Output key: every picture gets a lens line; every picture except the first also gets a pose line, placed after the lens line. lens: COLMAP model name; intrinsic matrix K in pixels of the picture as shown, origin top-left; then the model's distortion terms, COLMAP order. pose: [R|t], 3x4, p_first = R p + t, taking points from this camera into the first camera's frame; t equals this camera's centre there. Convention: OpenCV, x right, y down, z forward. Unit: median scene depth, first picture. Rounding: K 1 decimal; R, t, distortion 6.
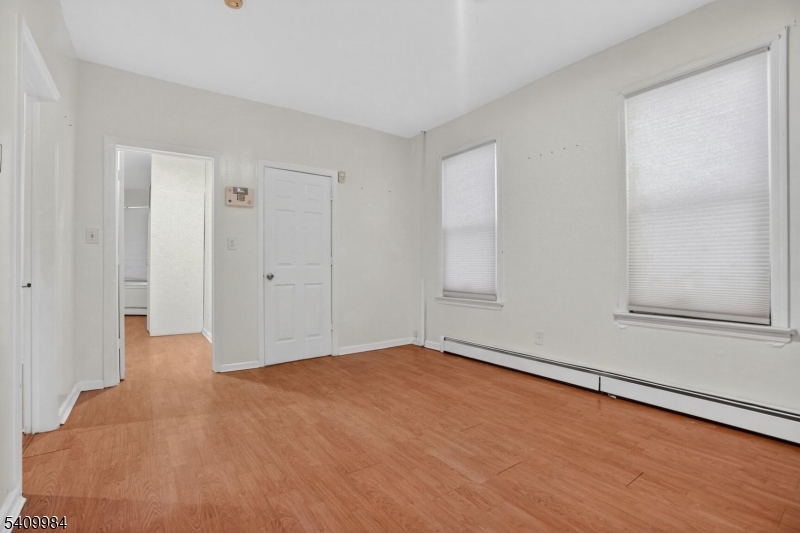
lens RADIAL K [[369.5, 0, 404.0], [0, 369.5, 266.9], [0, 0, 1]] dist [-0.036803, 0.000657]
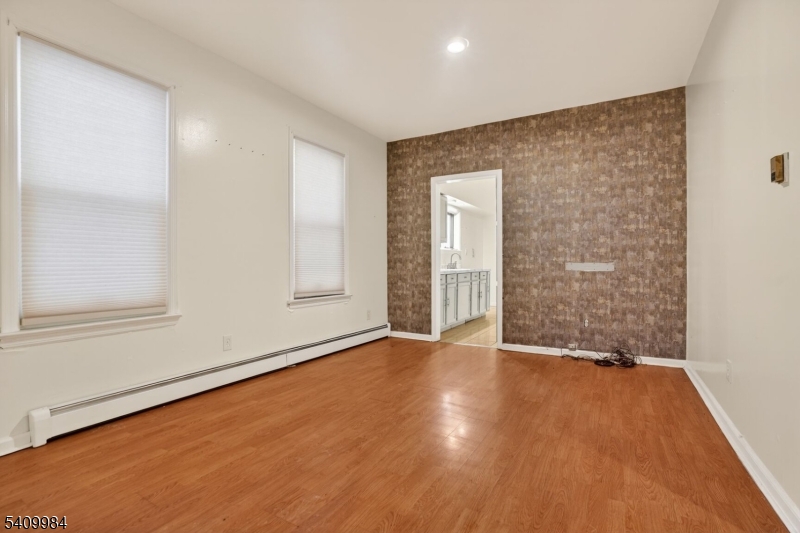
lens RADIAL K [[369.5, 0, 401.3], [0, 369.5, 267.8], [0, 0, 1]] dist [-0.036803, 0.000657]
pose [[-0.396565, -0.001703, 0.918005, -0.778192], [0.001544, 0.999996, 0.002523, 0.005211], [-0.918006, 0.002418, -0.396560, 1.167654]]
